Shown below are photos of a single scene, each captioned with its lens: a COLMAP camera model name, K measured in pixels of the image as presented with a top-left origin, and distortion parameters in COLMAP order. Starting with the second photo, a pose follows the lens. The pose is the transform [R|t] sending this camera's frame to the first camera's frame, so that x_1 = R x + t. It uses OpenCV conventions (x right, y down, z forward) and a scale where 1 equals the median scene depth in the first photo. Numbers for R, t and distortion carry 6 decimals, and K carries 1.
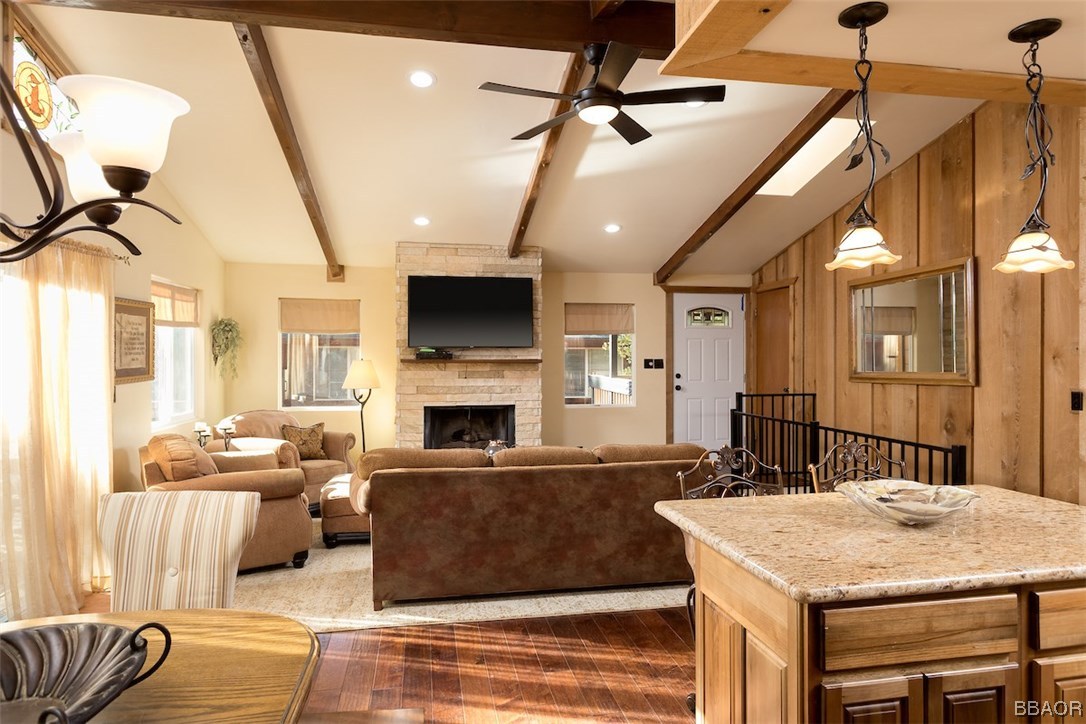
lens RADIAL K [[635.8, 0, 543.0], [0, 635.8, 362.0], [0, 0, 1]] dist [0.002865, 0.000389]
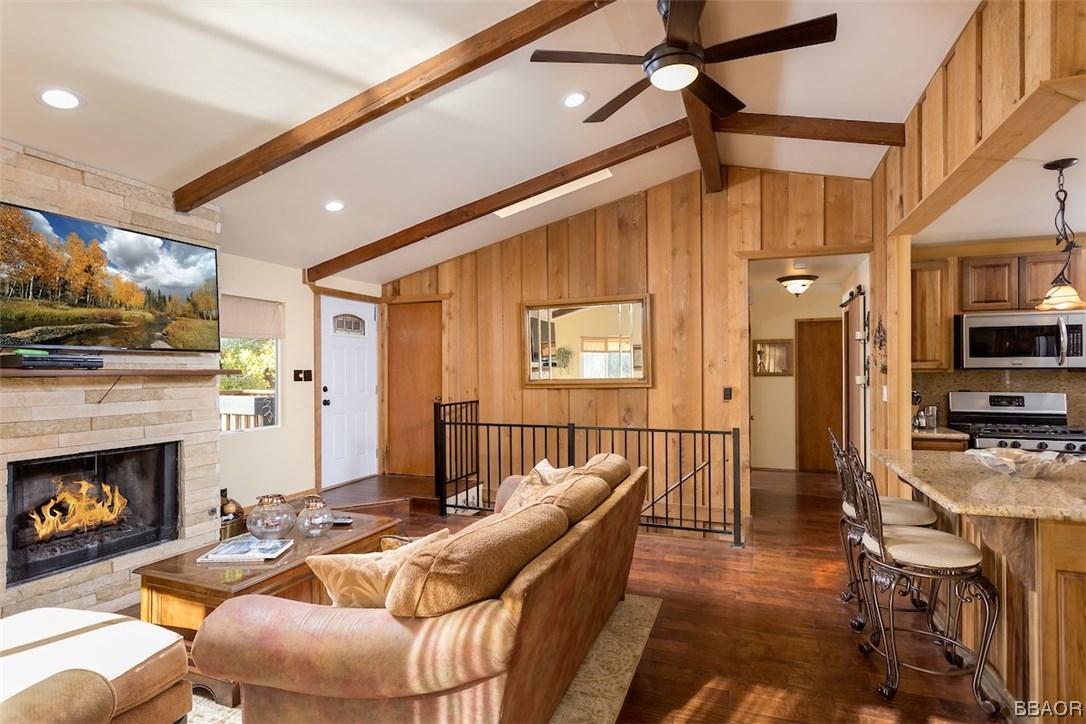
lens RADIAL K [[560.3, 0, 543.0], [0, 560.3, 362.0], [0, 0, 1]] dist [-0.003377, -0.000944]
pose [[0.528580, 0.010897, 0.848813, -0.332526], [0.010524, 0.999757, -0.019389, 0.002875], [-0.848818, 0.019181, 0.528337, 0.386046]]
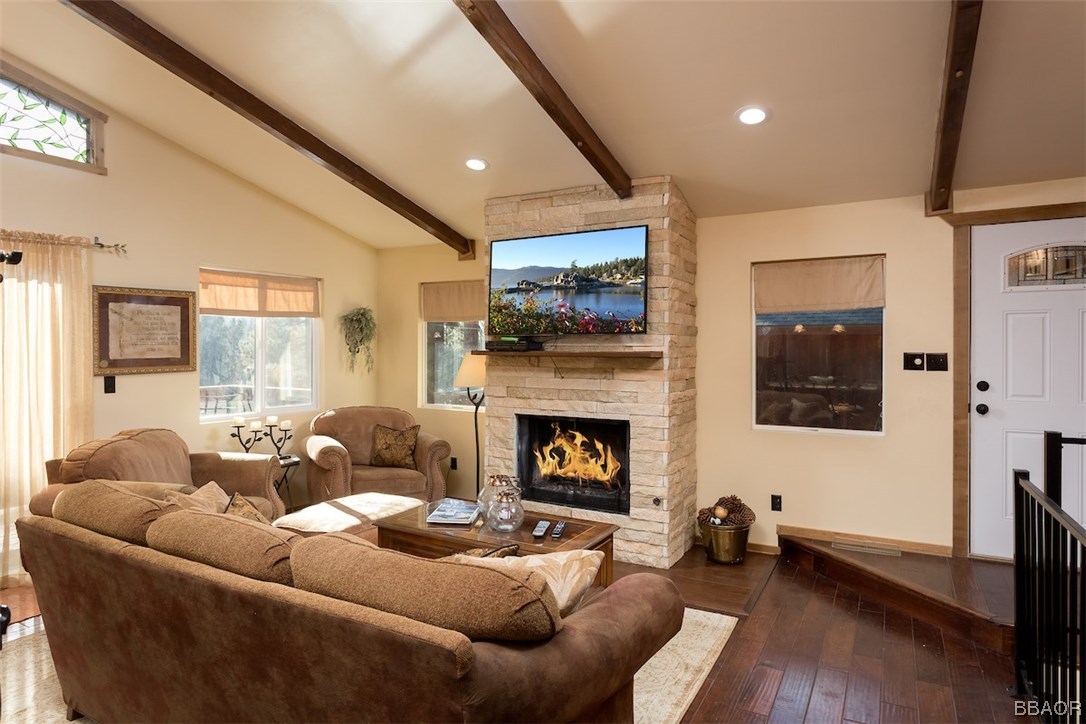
lens RADIAL K [[625.3, 0, 543.0], [0, 625.3, 362.0], [0, 0, 1]] dist [-0.003468, -0.000596]
pose [[0.772901, 0.015438, -0.634339, 0.298953], [-0.008410, 0.999865, 0.014088, -0.002291], [0.634471, -0.005554, 0.772926, 0.439336]]
